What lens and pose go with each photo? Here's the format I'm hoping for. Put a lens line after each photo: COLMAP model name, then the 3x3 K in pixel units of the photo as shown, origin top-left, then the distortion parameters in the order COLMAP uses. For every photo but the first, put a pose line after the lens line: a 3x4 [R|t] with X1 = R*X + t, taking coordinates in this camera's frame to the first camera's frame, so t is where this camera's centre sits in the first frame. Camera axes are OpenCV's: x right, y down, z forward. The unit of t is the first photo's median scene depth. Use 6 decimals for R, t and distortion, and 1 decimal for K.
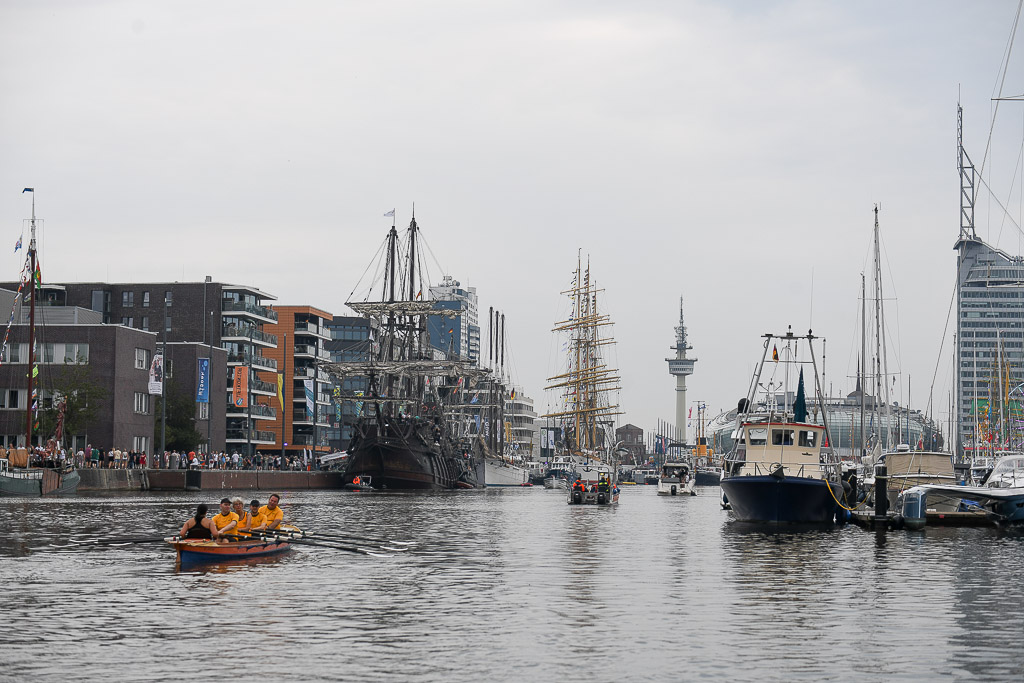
lens RADIAL K [[2955.9, 0, 536.1], [0, 2955.9, 339.5], [0, 0, 1]] dist [0.354547, 0.984540]
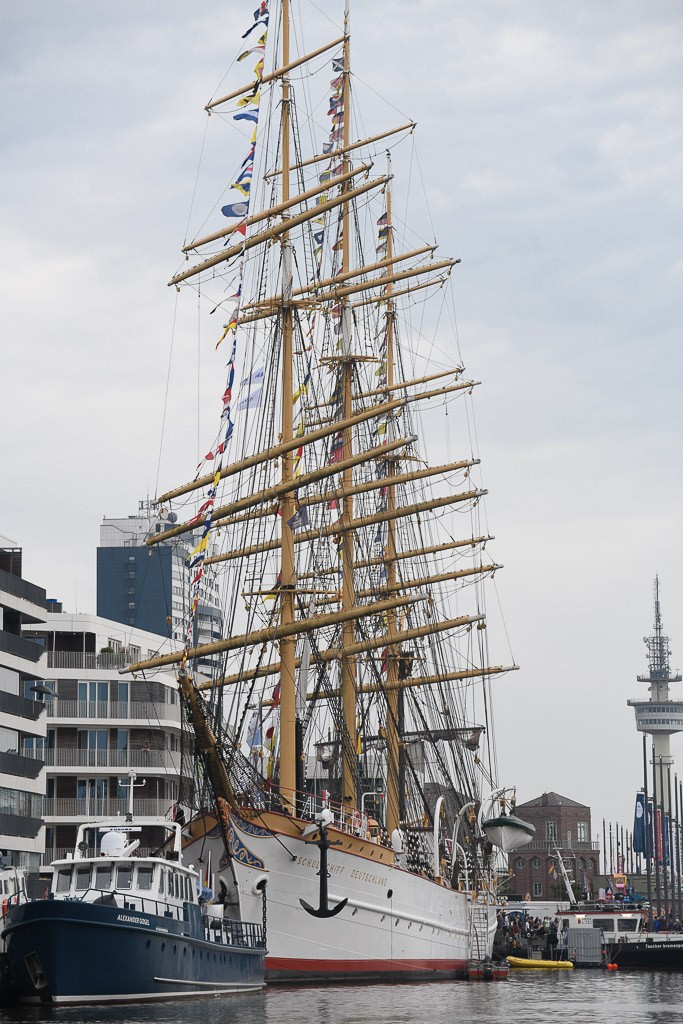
lens RADIAL K [[3780.7, 0, 341.5], [0, 3780.7, 512.0], [0, 0, 1]] dist [1.038769, 2.851469]
pose [[0.999439, -0.021736, -0.025485, 0.025116], [0.020019, 0.997634, -0.065772, 0.033581], [0.026854, 0.065225, 0.997509, 0.720886]]
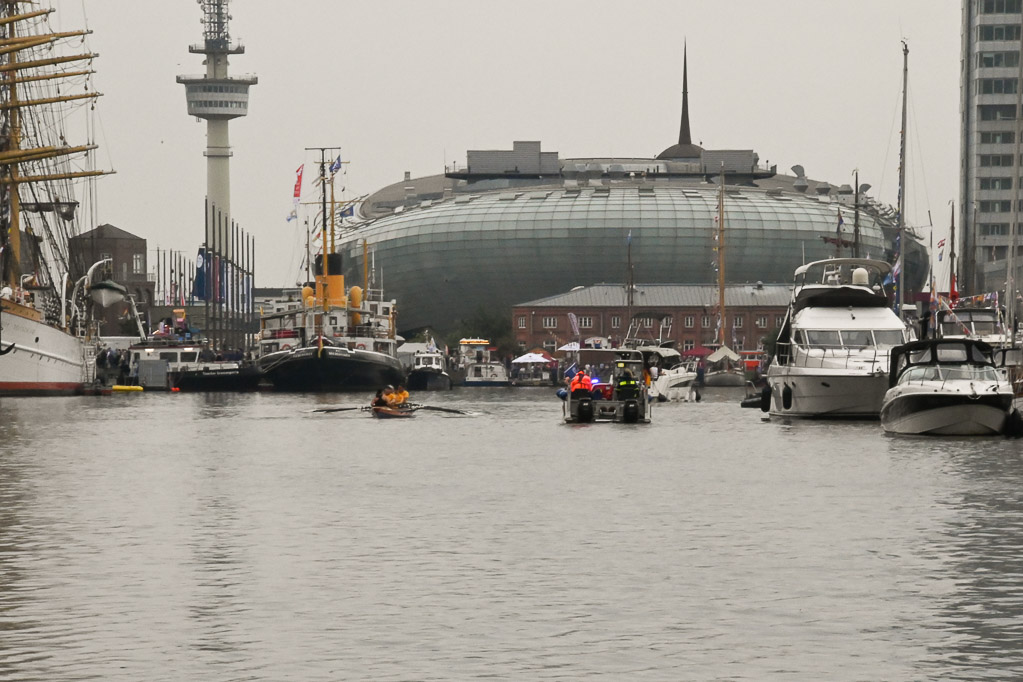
lens RADIAL K [[6009.0, 0, 549.2], [0, 6009.0, 362.2], [0, 0, 1]] dist [2.747209, 3.959958]
pose [[0.993819, -0.010785, 0.110487, 0.003461], [0.005777, 0.998945, 0.045550, 0.016033], [-0.110862, -0.044630, 0.992833, 0.343548]]
